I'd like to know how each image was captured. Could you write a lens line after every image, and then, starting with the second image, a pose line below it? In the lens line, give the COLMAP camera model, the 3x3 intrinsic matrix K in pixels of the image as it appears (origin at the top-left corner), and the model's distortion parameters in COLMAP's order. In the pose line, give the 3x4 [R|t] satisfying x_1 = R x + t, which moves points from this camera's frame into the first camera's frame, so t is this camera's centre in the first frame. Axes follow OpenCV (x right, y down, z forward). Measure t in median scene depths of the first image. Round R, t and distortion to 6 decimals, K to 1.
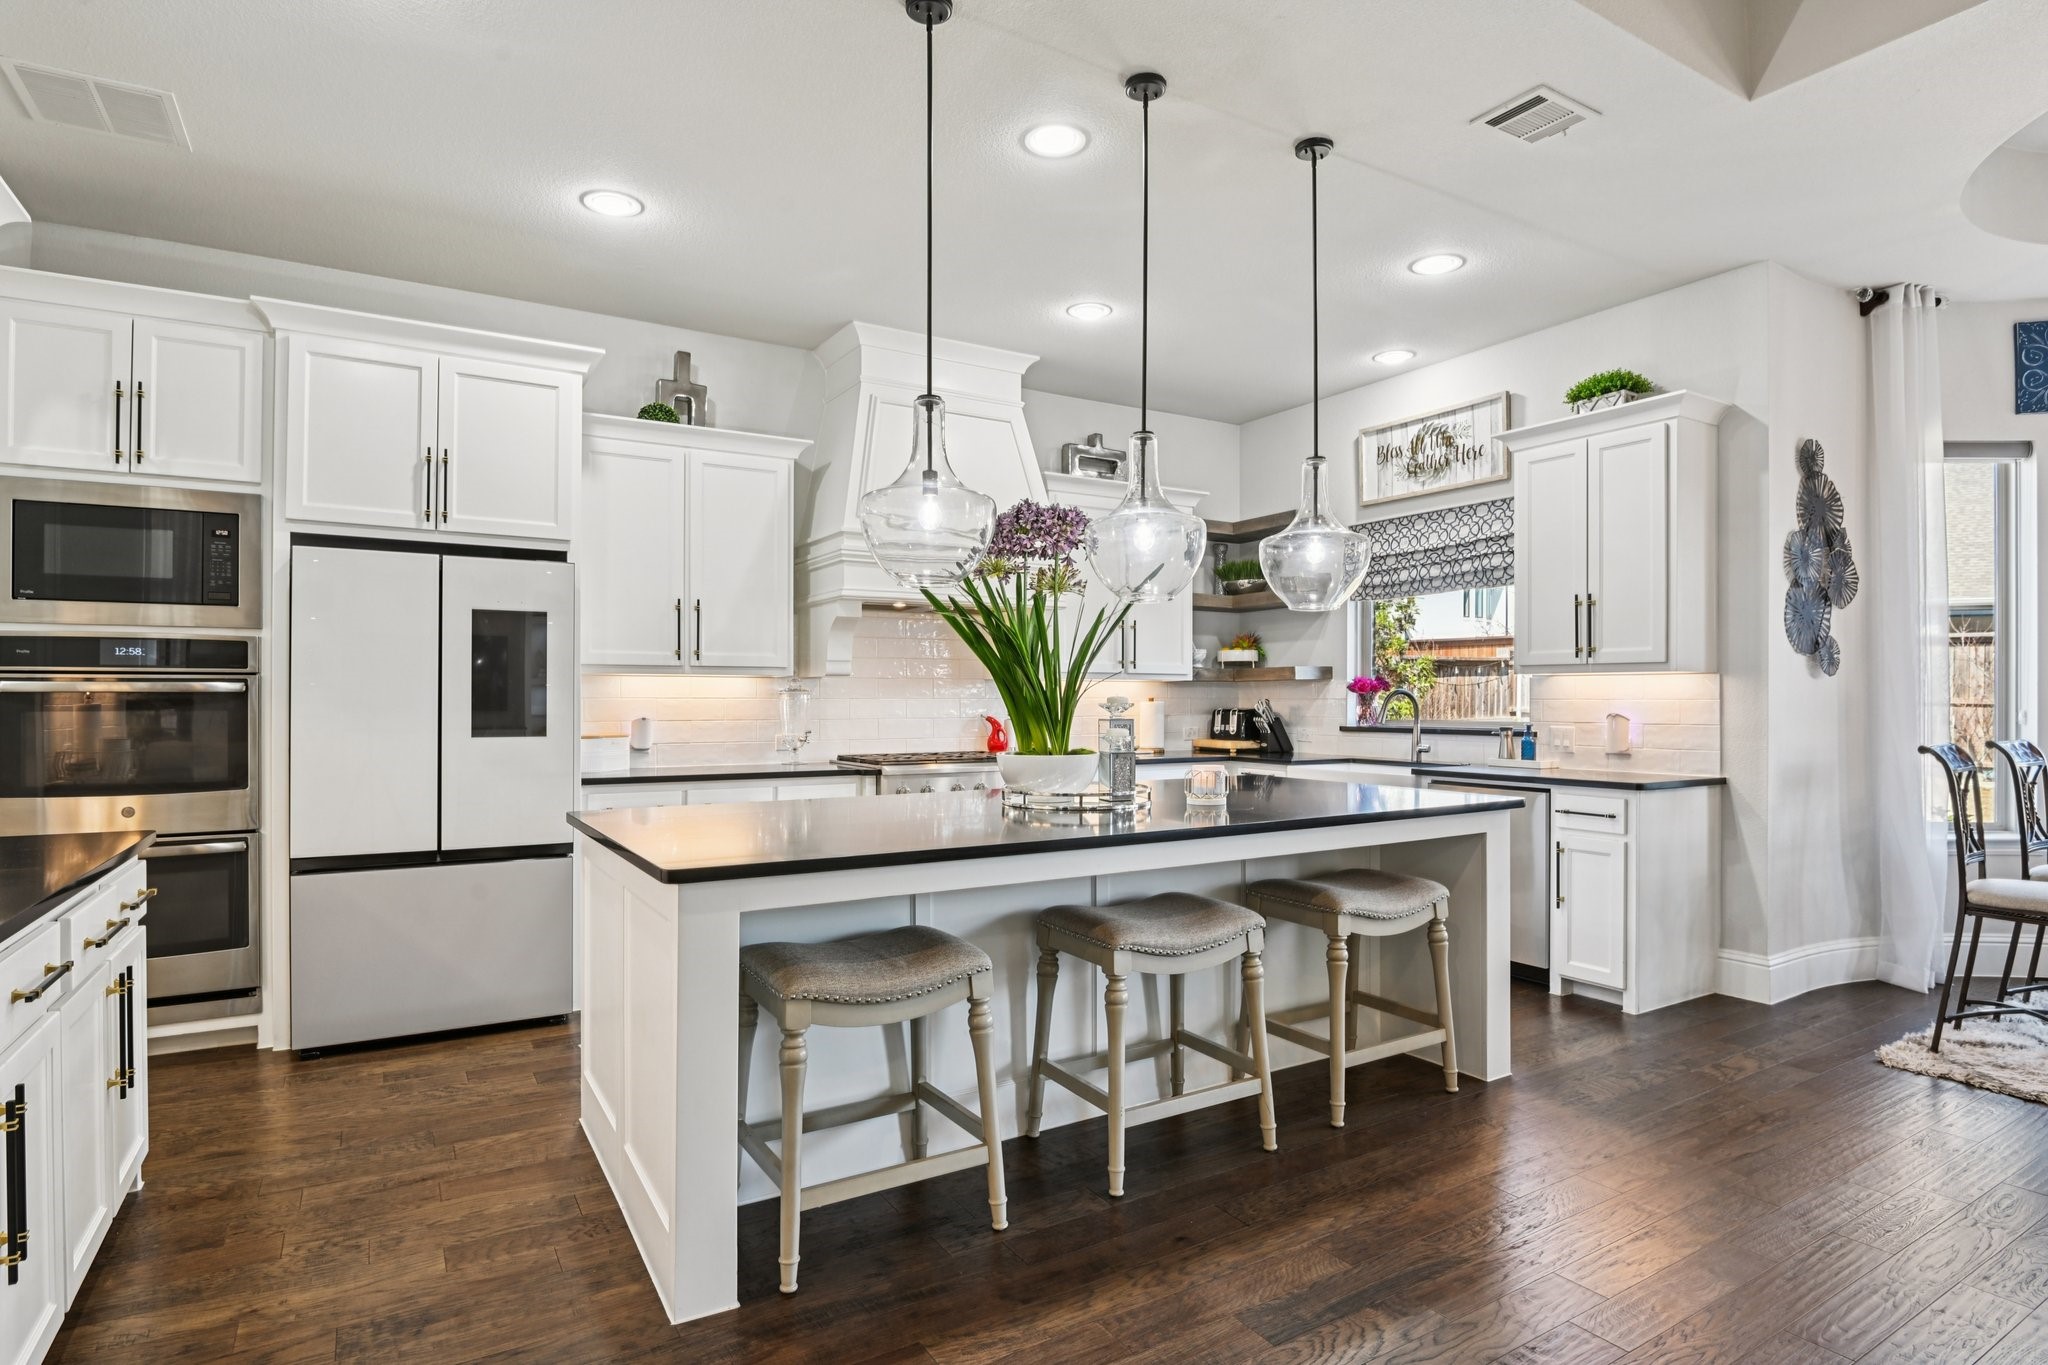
lens RADIAL K [[1082.9, 0, 1032.8], [0, 1082.9, 691.3], [0, 0, 1]] dist [-0.002706, -0.019779]
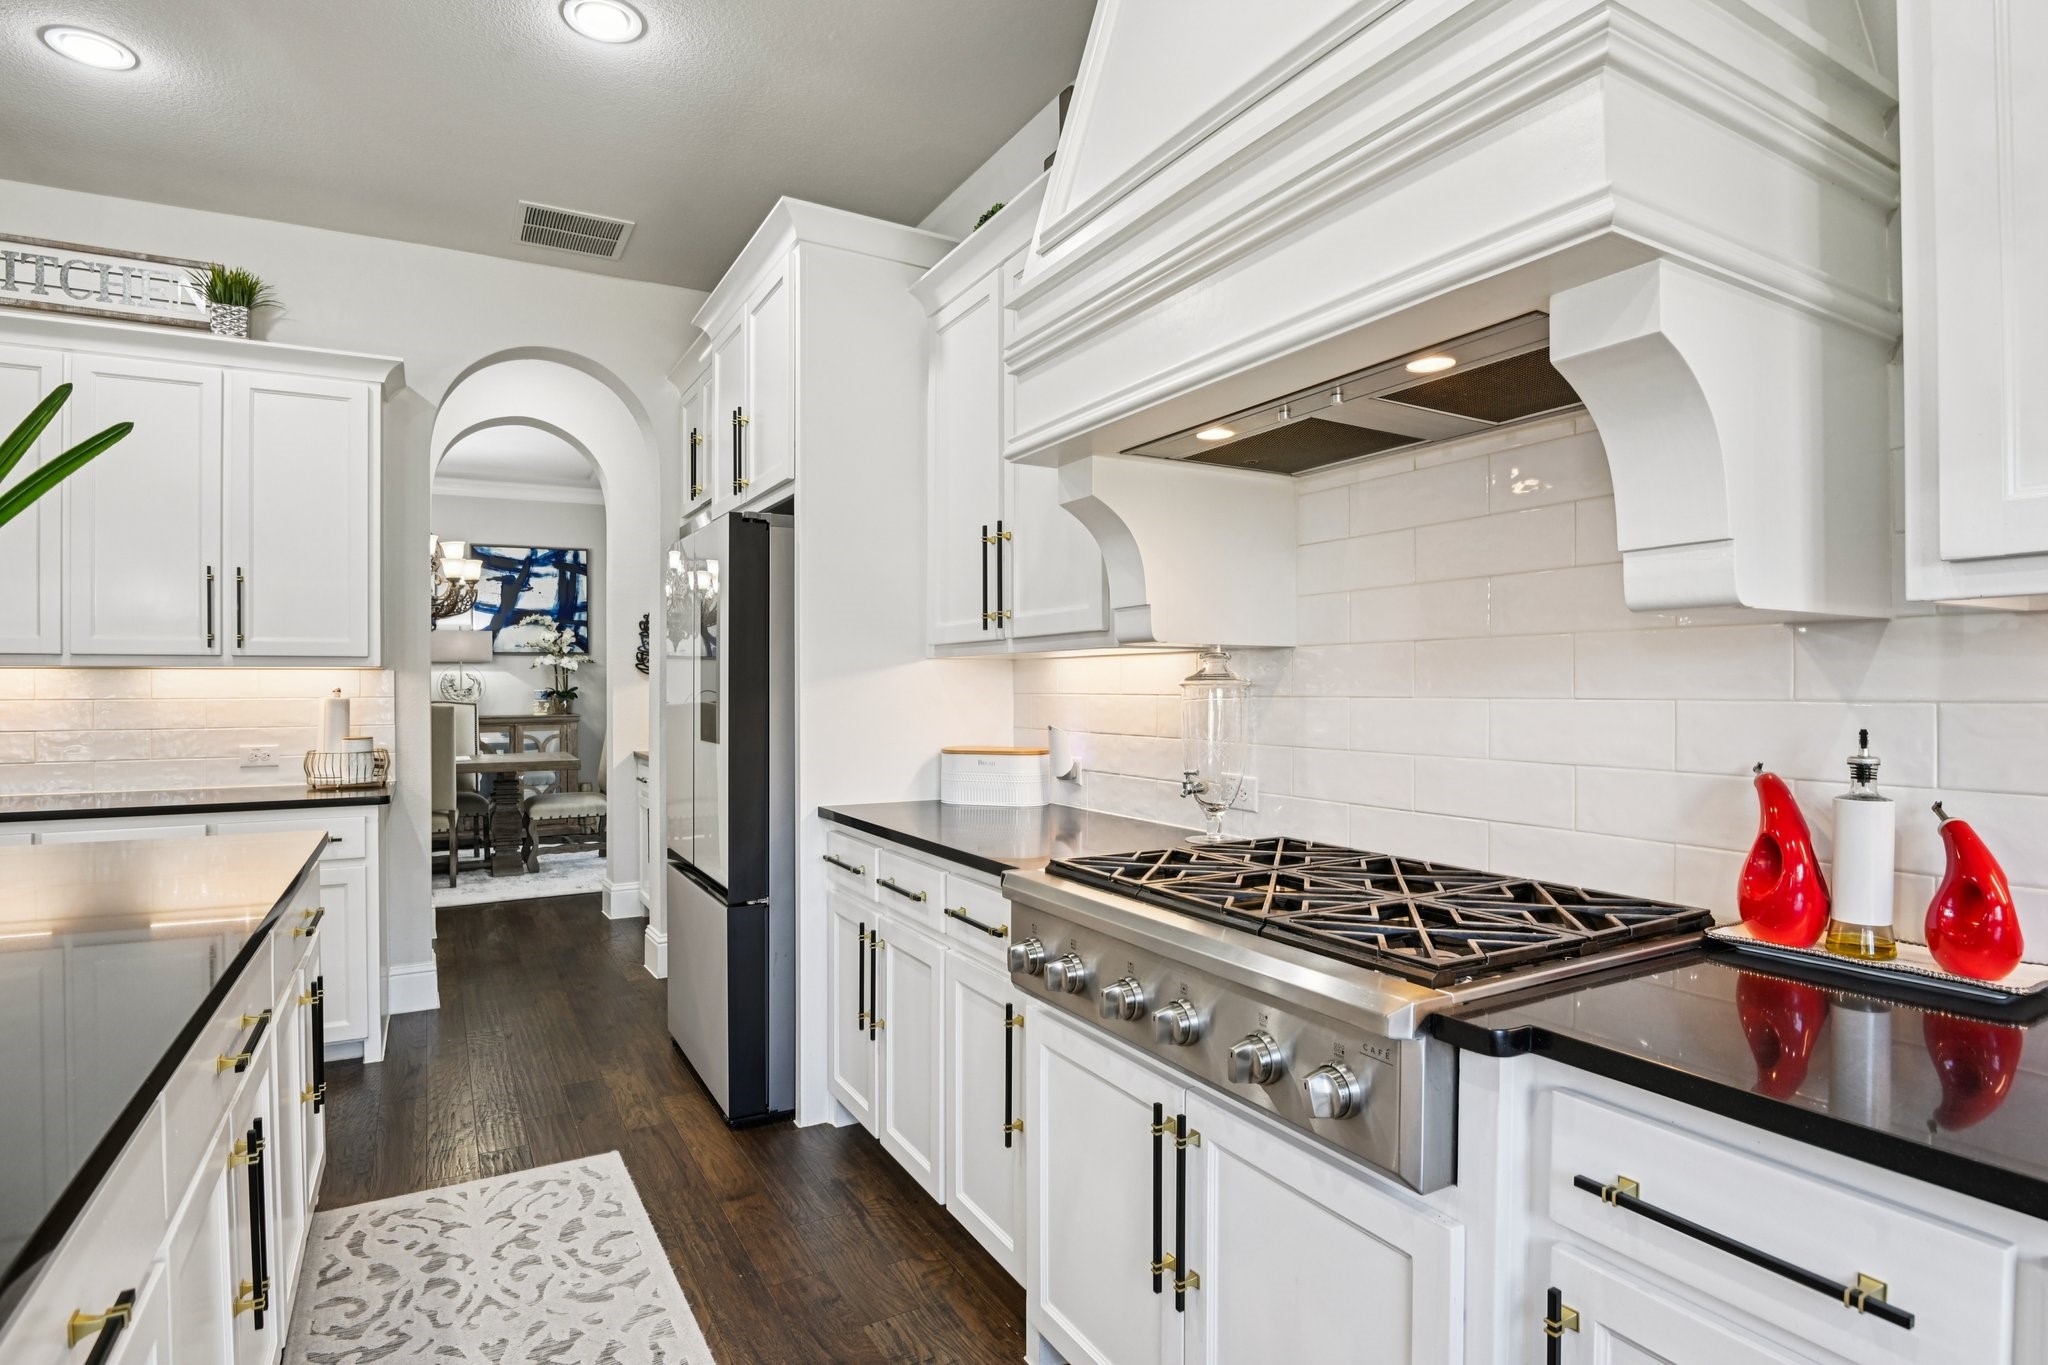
lens RADIAL K [[1040.7, 0, 1024.0], [0, 1040.7, 682.5], [0, 0, 1]] dist [-0.001959, -0.000343]
pose [[-0.031009, -0.004054, -0.999511, 0.236861], [0.008369, 0.999956, -0.004316, 0.001949], [0.999484, -0.008499, -0.030973, 0.977509]]
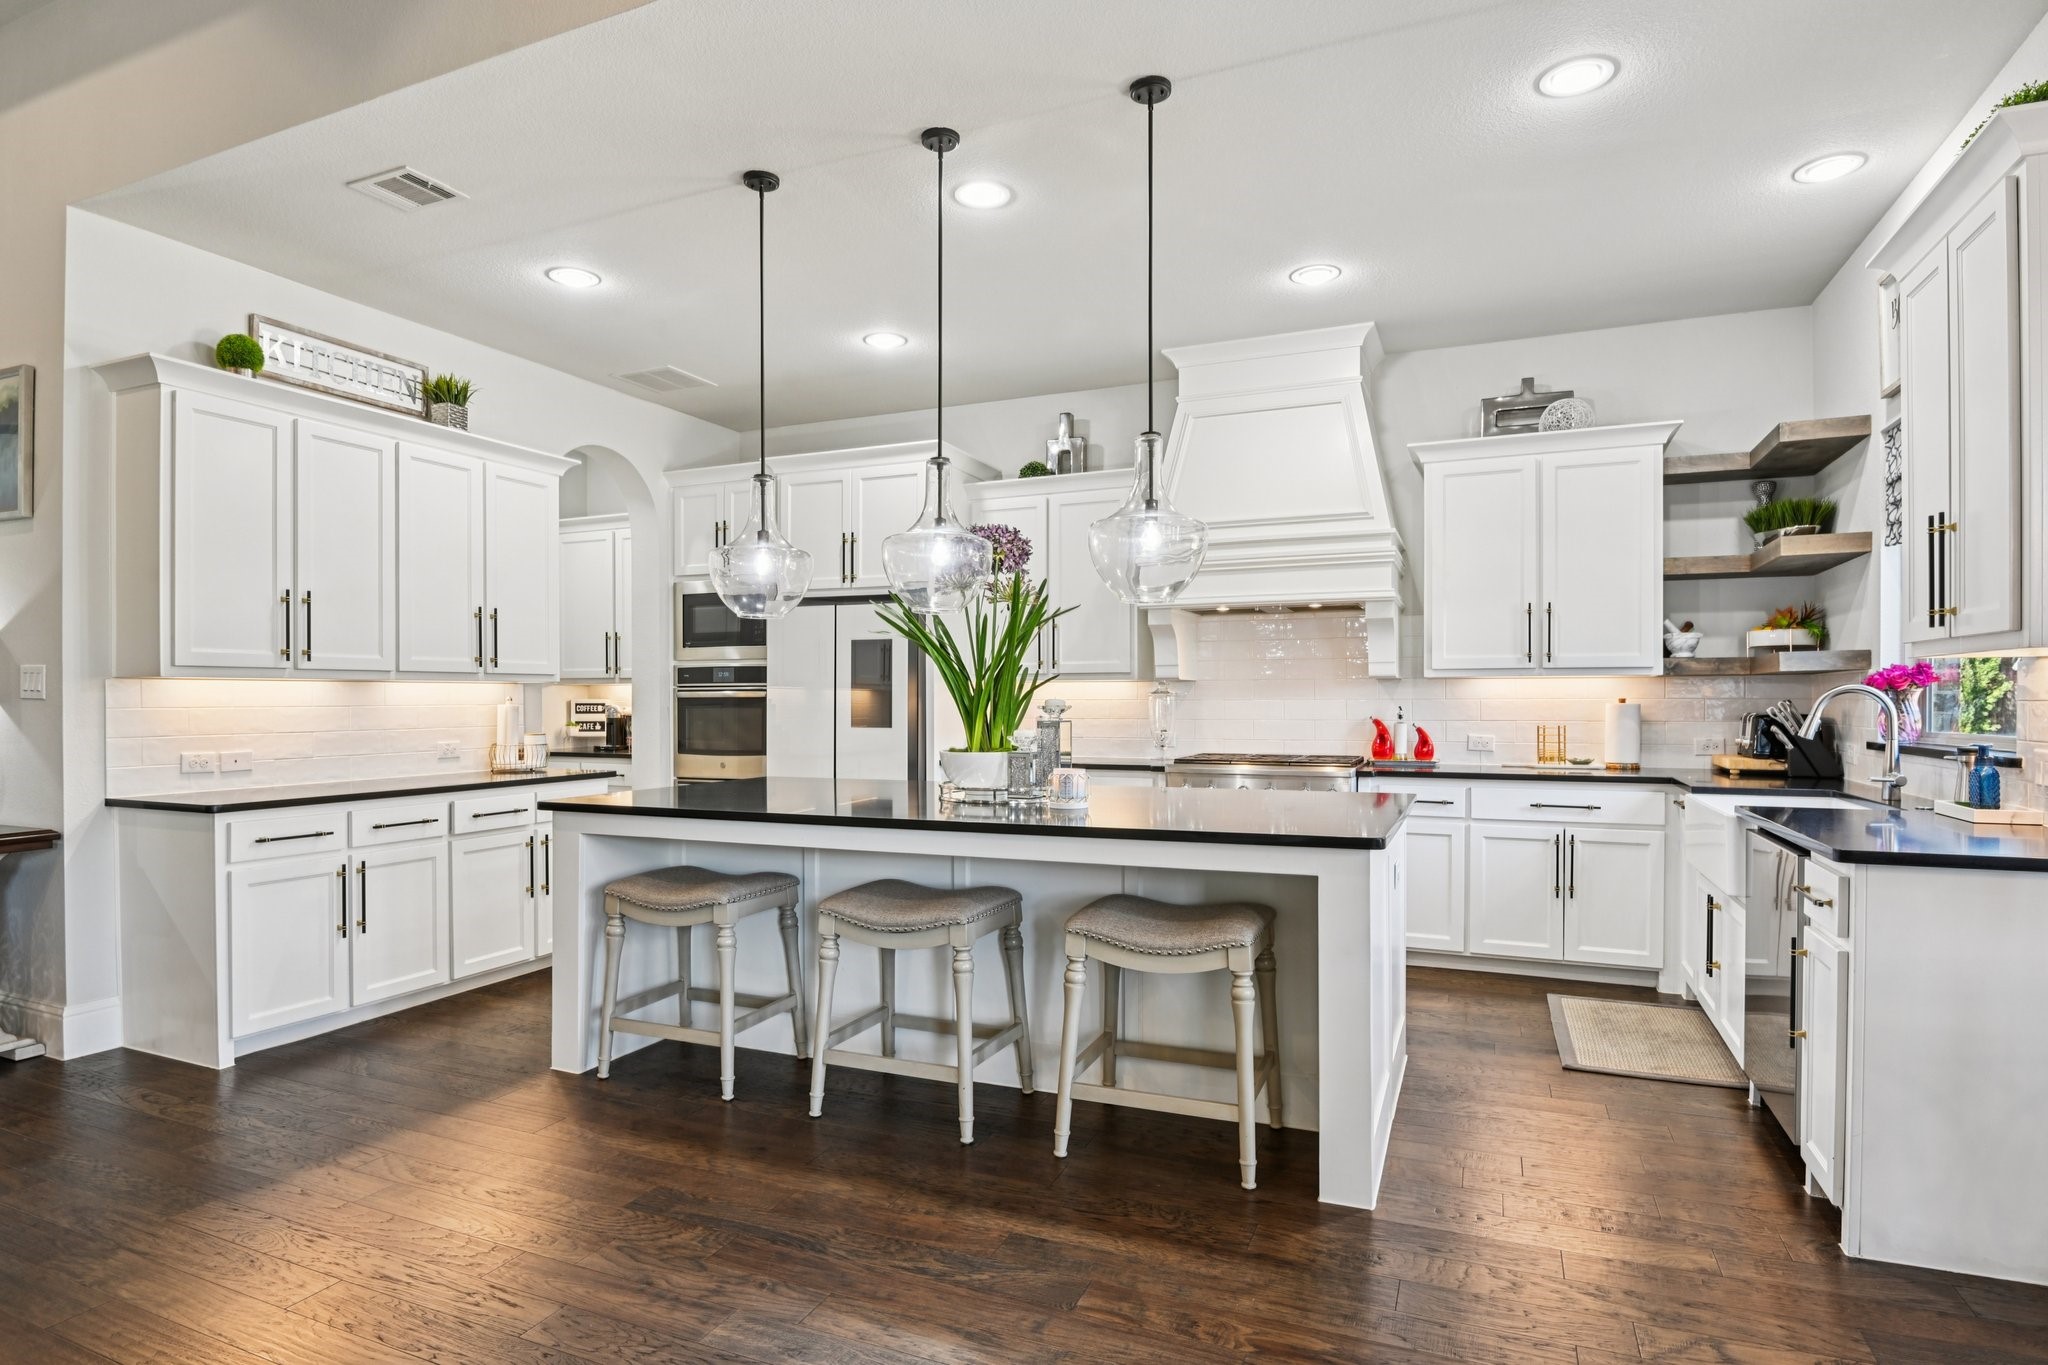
lens RADIAL K [[1077.1, 0, 1024.6], [0, 1077.1, 694.0], [0, 0, 1]] dist [-0.004455, -0.016325]
pose [[0.576567, -0.004724, -0.817036, 0.625248], [0.007950, 0.999968, -0.000171, -0.000339], [0.817011, -0.006397, 0.576586, 0.264633]]
